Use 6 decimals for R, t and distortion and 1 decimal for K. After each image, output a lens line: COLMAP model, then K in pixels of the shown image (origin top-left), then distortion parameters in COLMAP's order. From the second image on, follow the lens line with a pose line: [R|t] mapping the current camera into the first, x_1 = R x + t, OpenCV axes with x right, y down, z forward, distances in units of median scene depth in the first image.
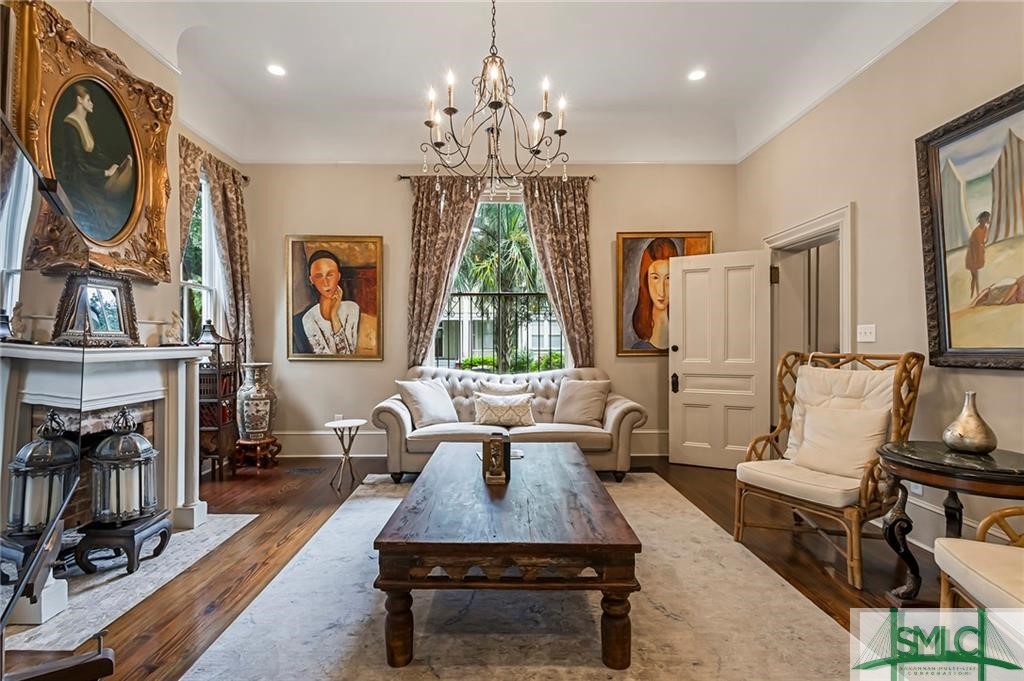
lens RADIAL K [[445.8, 0, 509.7], [0, 445.8, 339.4], [0, 0, 1]] dist [0.000107, -0.000009]
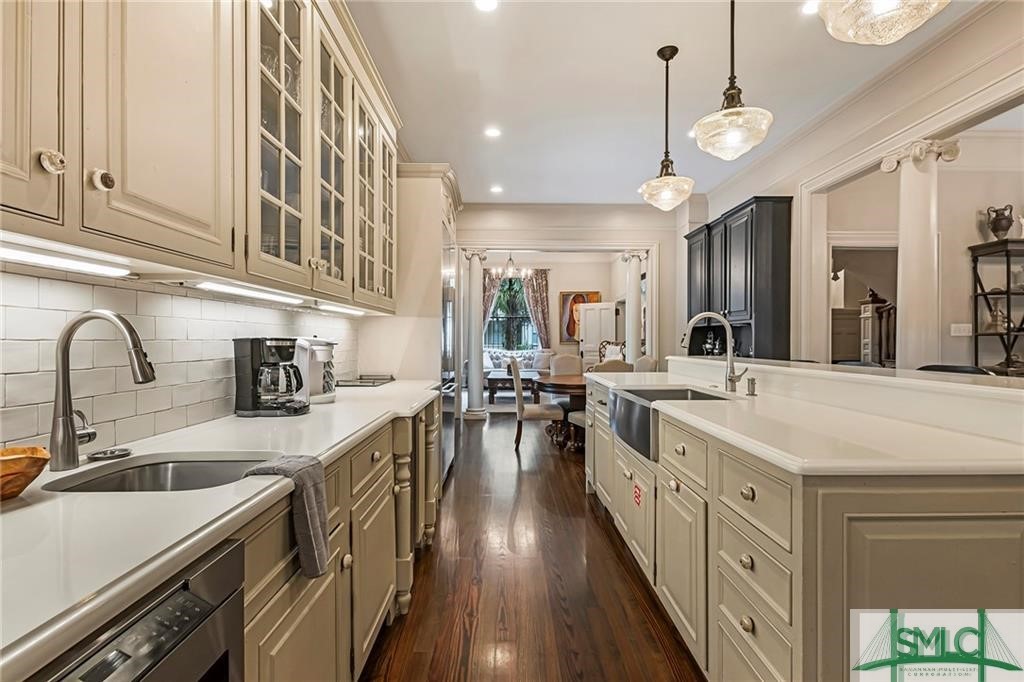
lens RADIAL K [[445.8, 0, 512.0], [0, 445.8, 341.1], [0, 0, 1]] dist [0.000107, -0.000009]
pose [[0.999981, 0.006176, -0.000369, -0.013072], [-0.006174, 0.999955, 0.007147, 0.007077], [0.000414, -0.007145, 0.999974, -1.393166]]
